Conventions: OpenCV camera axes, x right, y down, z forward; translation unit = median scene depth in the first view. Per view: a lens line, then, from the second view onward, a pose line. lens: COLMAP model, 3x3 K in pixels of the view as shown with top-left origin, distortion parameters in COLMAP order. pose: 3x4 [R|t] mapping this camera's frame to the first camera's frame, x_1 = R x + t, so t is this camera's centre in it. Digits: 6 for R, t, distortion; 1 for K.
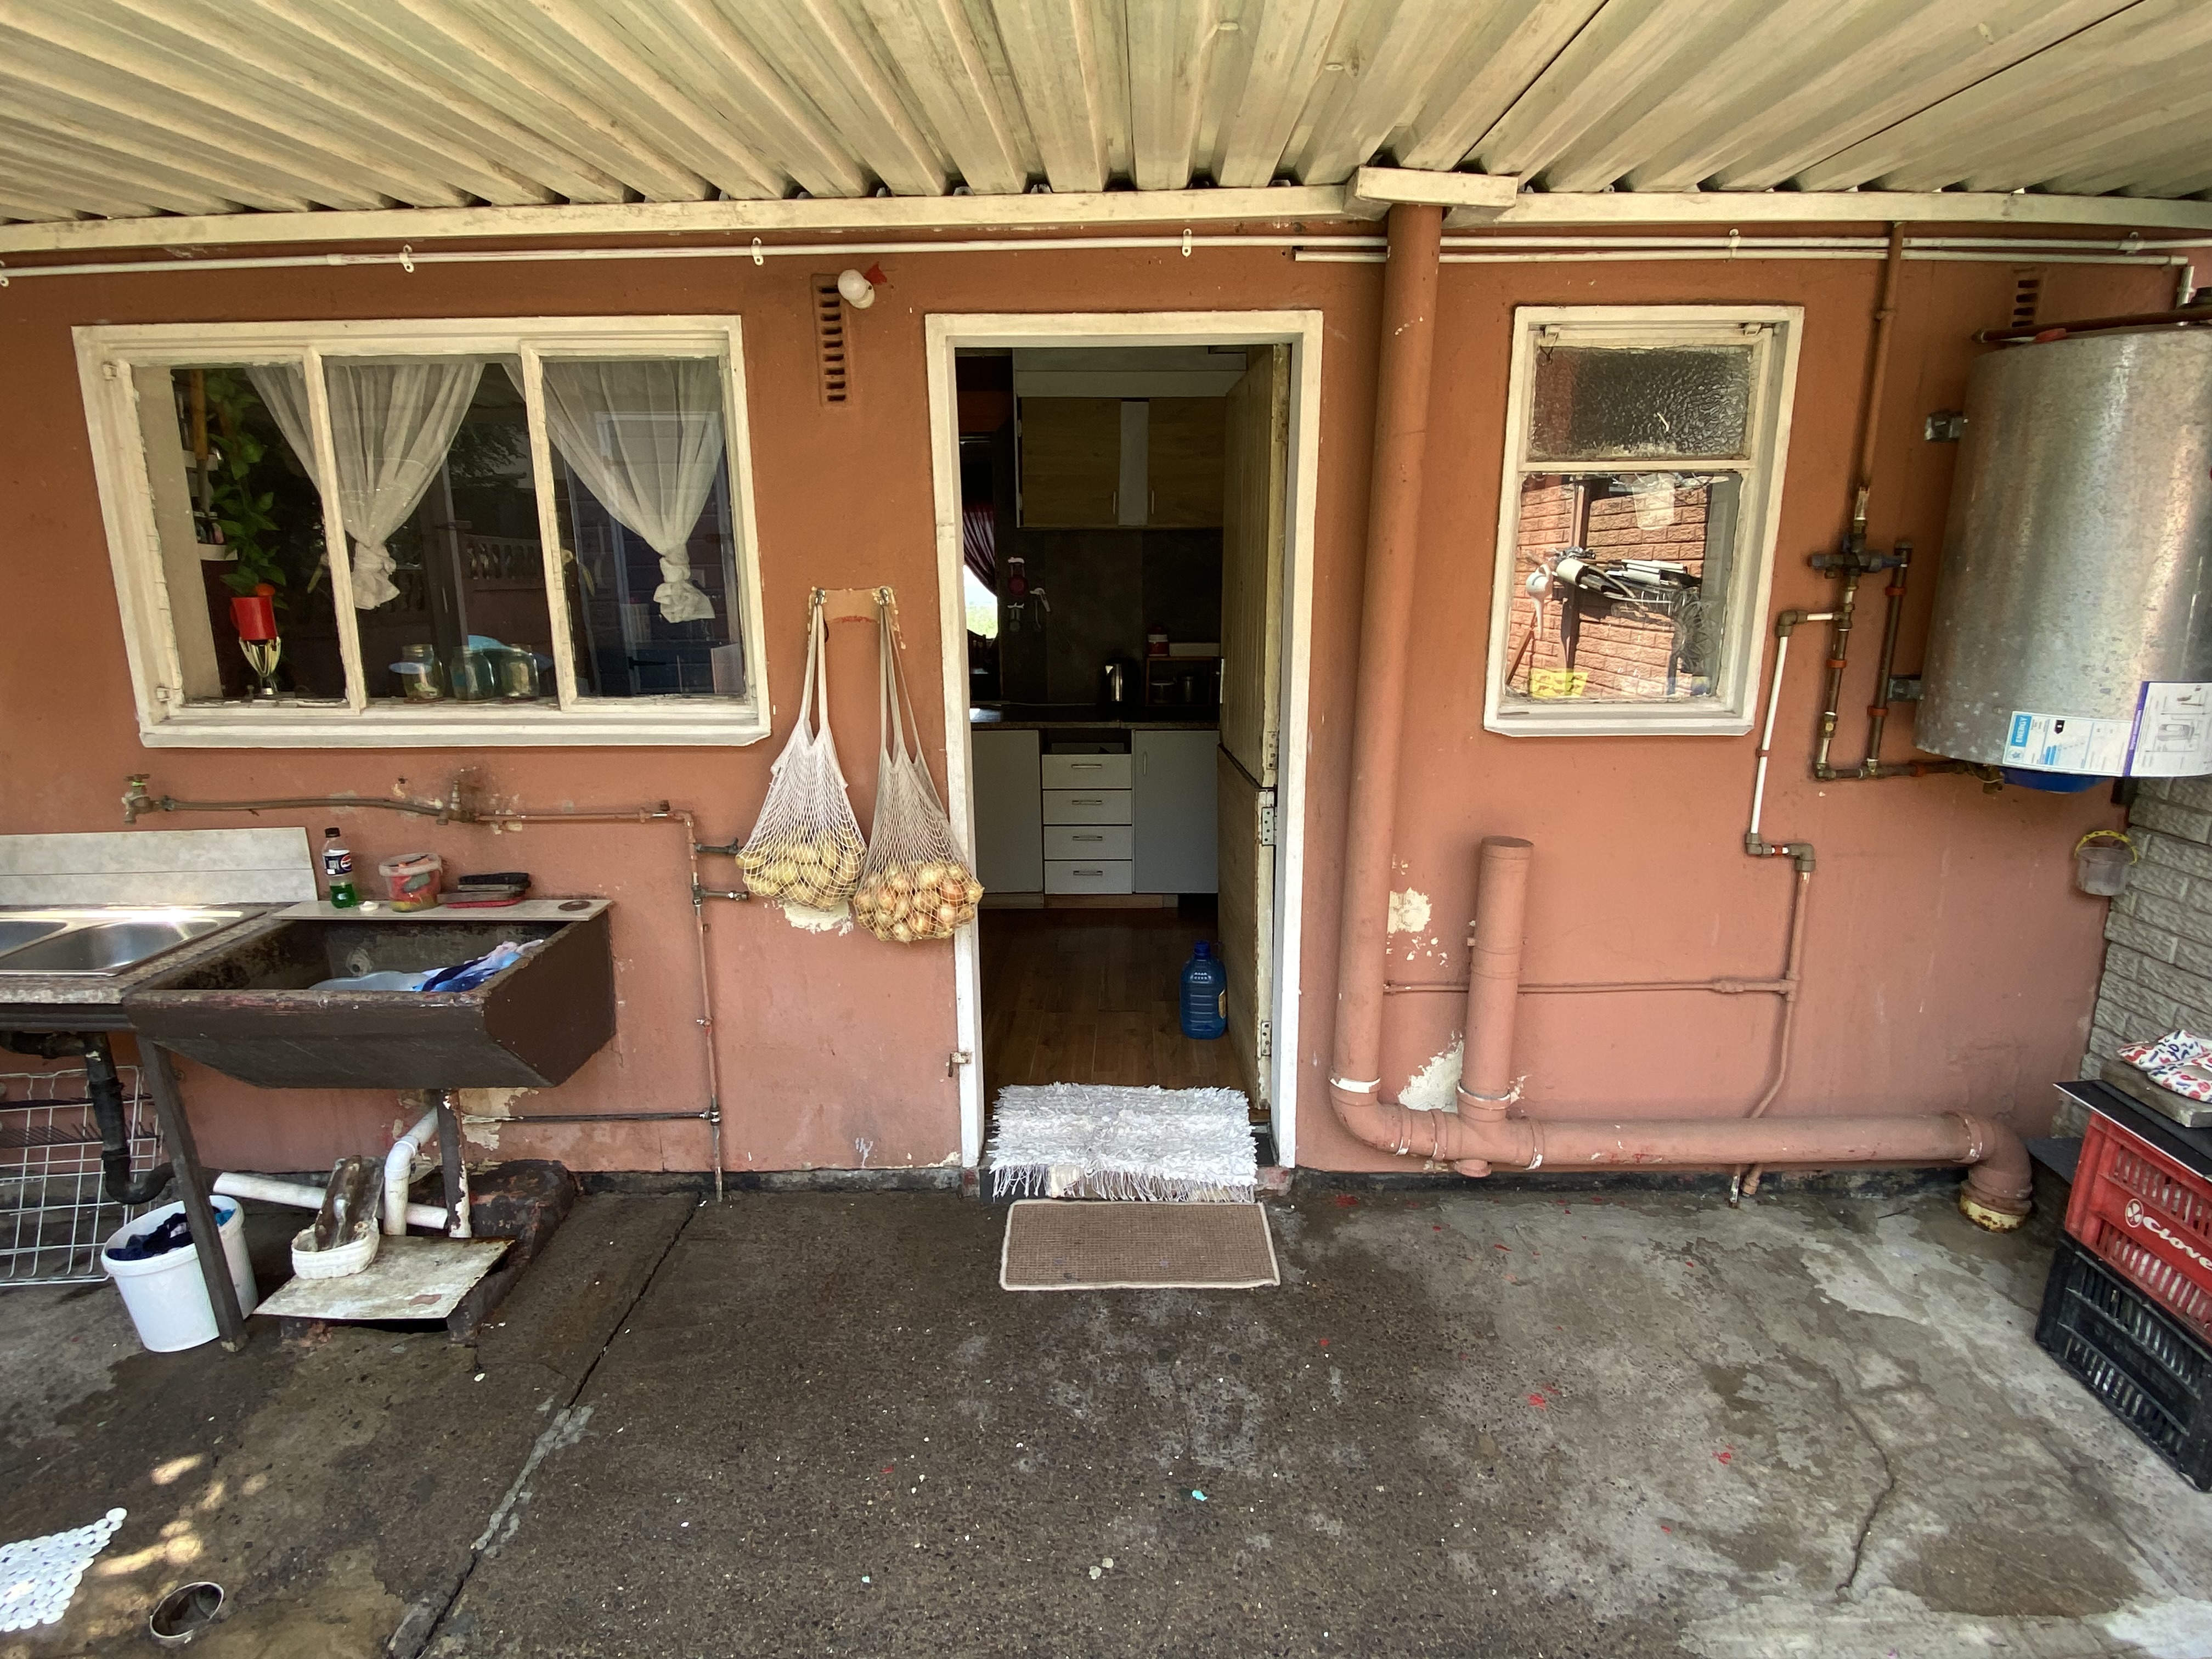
lens RADIAL K [[1125.4, 0, 1096.7], [0, 1125.4, 822.9], [0, 0, 1]] dist [0.033289, -0.030066]
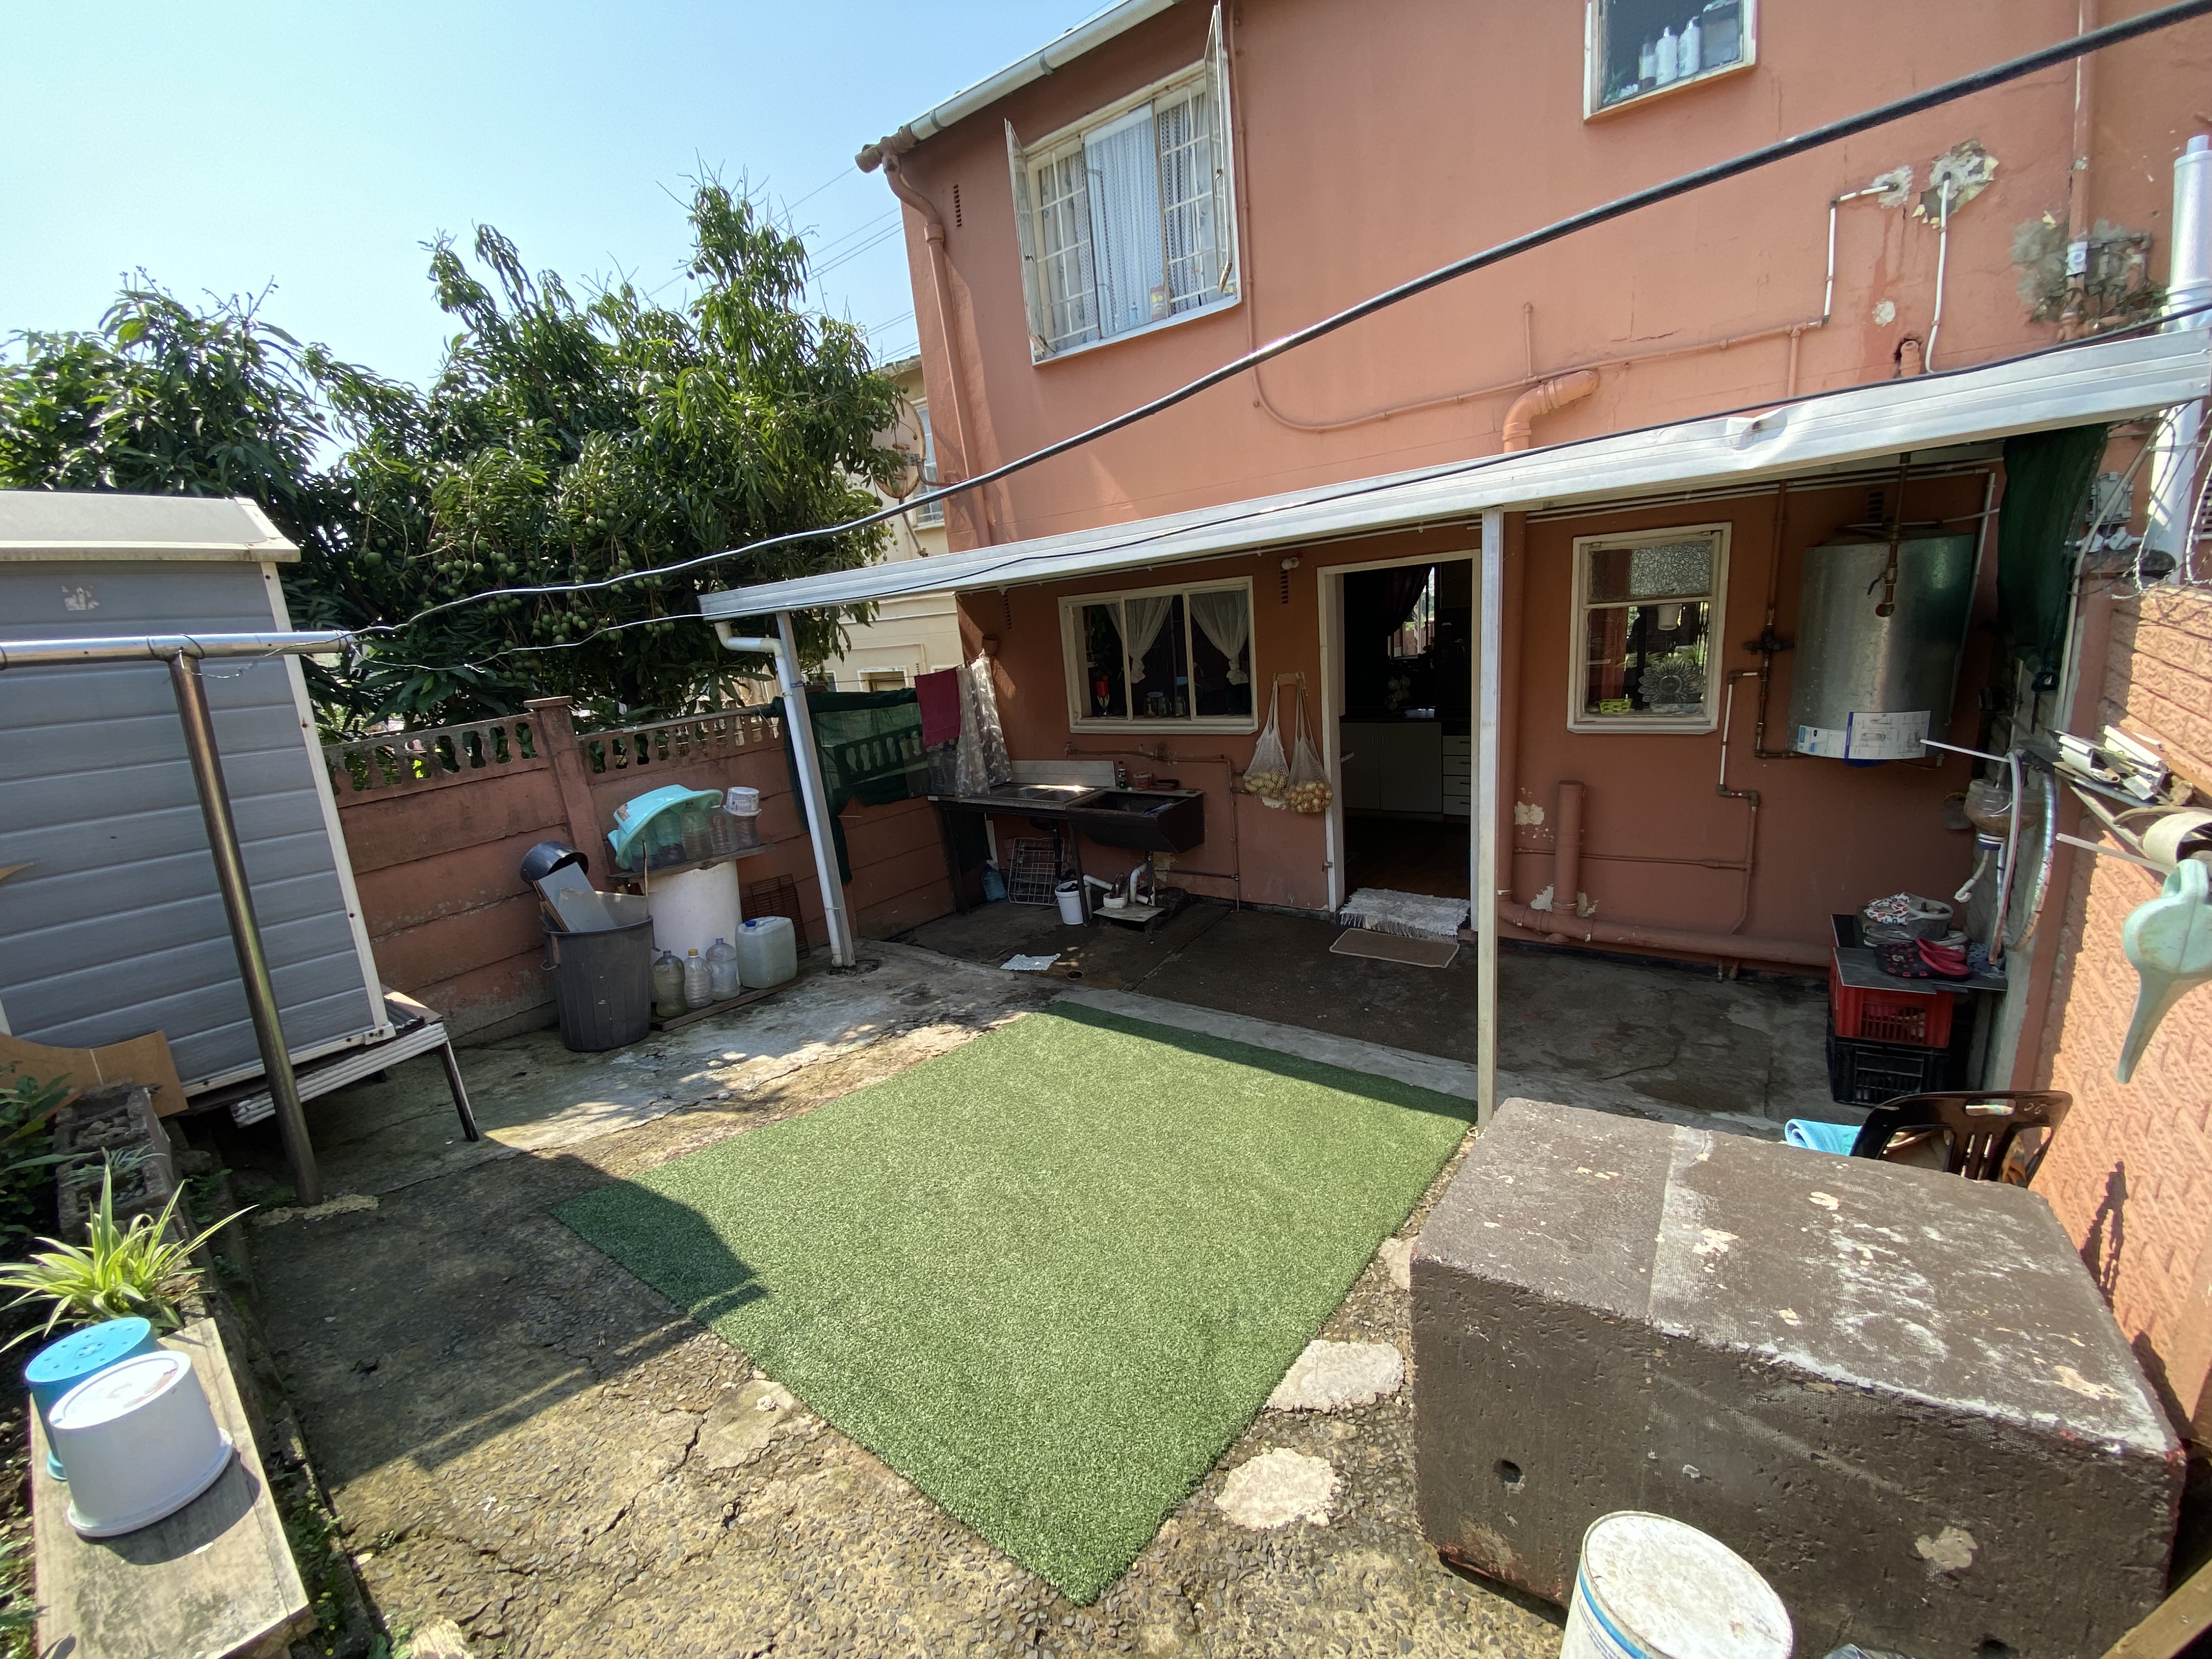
lens RADIAL K [[913.5, 0, 1102.0], [0, 913.5, 832.7], [0, 0, 1]] dist [0.029974, -0.024326]
pose [[0.809698, 0.073543, -0.582221, 0.654687], [-0.042659, 0.996868, 0.066593, 0.032353], [0.585295, -0.029083, 0.810299, -0.916912]]
